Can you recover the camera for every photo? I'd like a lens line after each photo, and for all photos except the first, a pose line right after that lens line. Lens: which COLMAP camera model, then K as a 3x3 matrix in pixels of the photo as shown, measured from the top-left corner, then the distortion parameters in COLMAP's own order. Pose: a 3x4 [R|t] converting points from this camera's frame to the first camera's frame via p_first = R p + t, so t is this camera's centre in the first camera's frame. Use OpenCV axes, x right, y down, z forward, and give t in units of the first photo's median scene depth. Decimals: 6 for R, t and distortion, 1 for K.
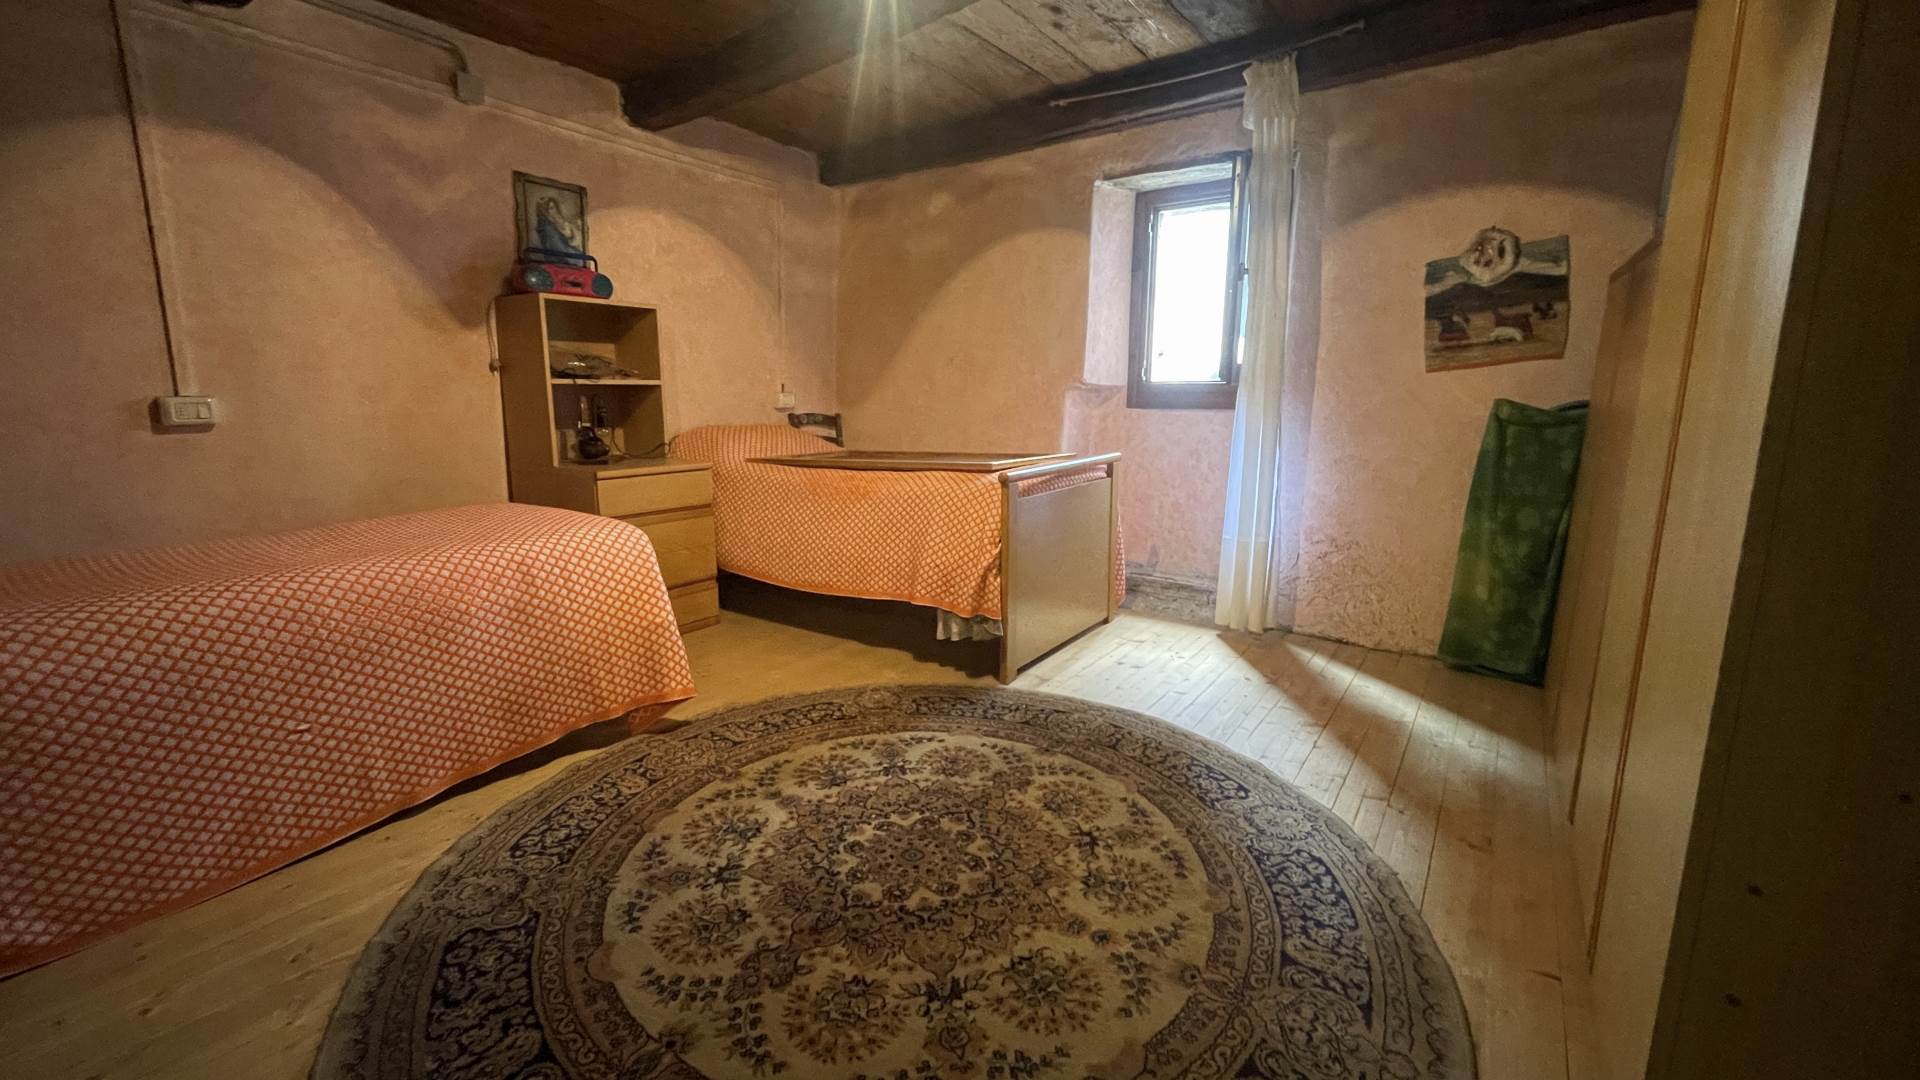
lens RADIAL K [[776.0, 0, 960.9], [0, 776.0, 534.3], [0, 0, 1]] dist [-0.008684, 0.002327]
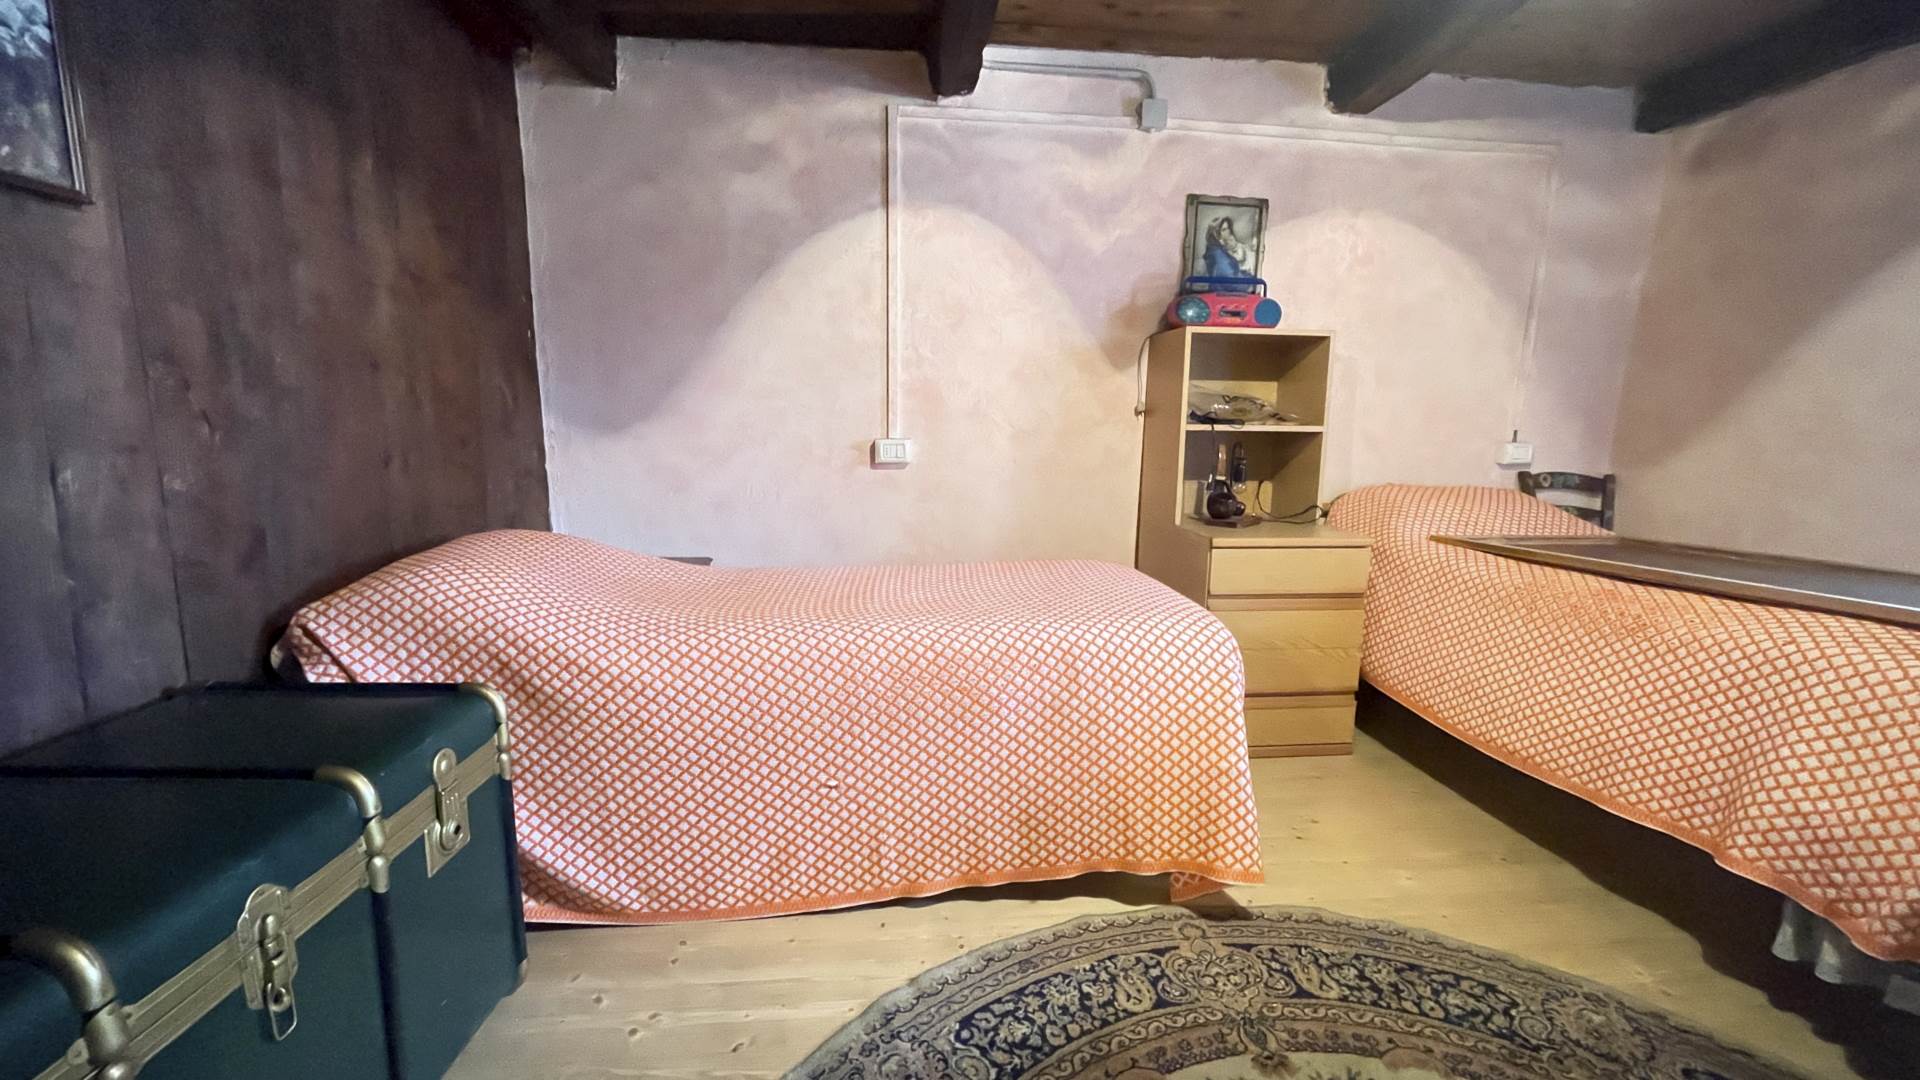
lens RADIAL K [[776.0, 0, 957.1], [0, 776.0, 536.8], [0, 0, 1]] dist [-0.008684, 0.002327]
pose [[0.647579, 0.115592, -0.753180, -0.028371], [-0.148359, 0.988638, 0.024170, -0.062054], [0.747417, 0.096089, 0.657370, 0.261448]]
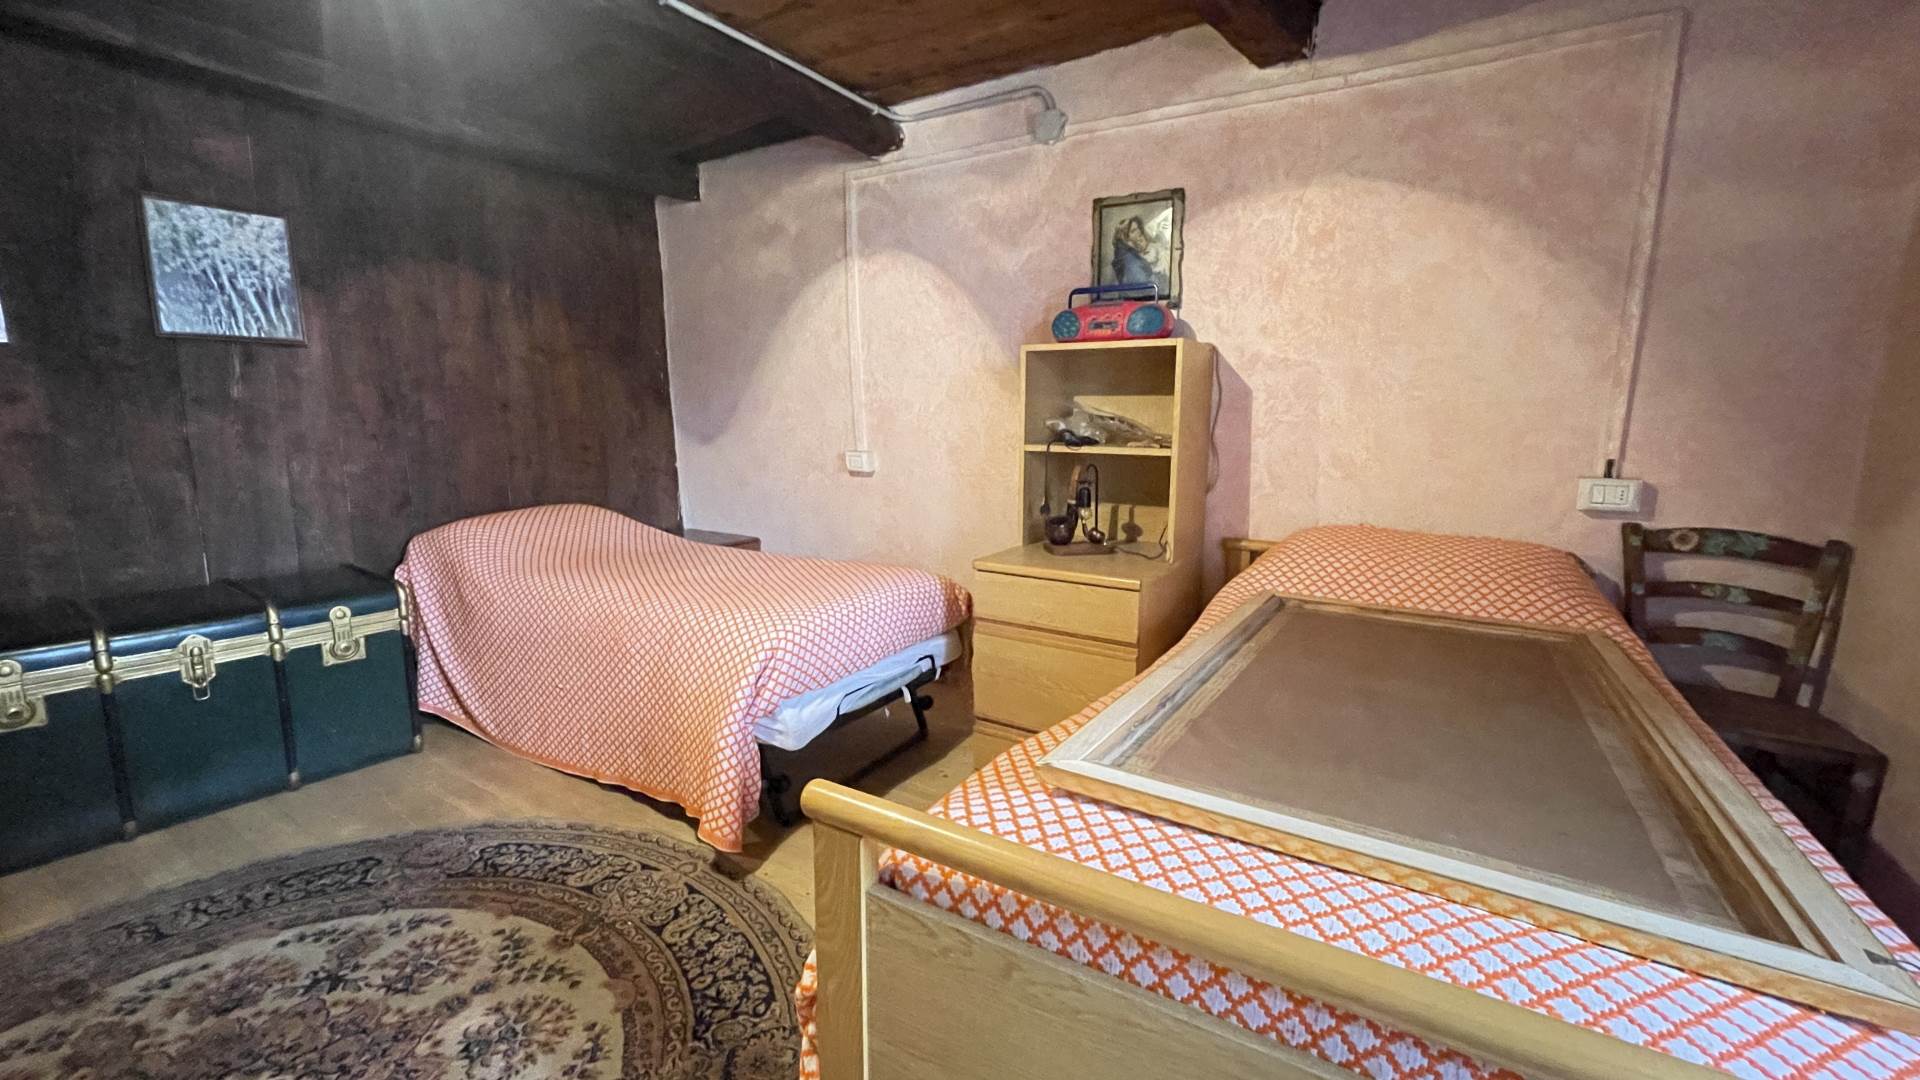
lens RADIAL K [[776.0, 0, 957.6], [0, 776.0, 538.7], [0, 0, 1]] dist [-0.008684, 0.002327]
pose [[0.039243, 0.152888, -0.987464, 0.337225], [-0.191656, 0.971029, 0.142726, -0.217874], [0.980677, 0.183653, 0.067408, 0.932194]]
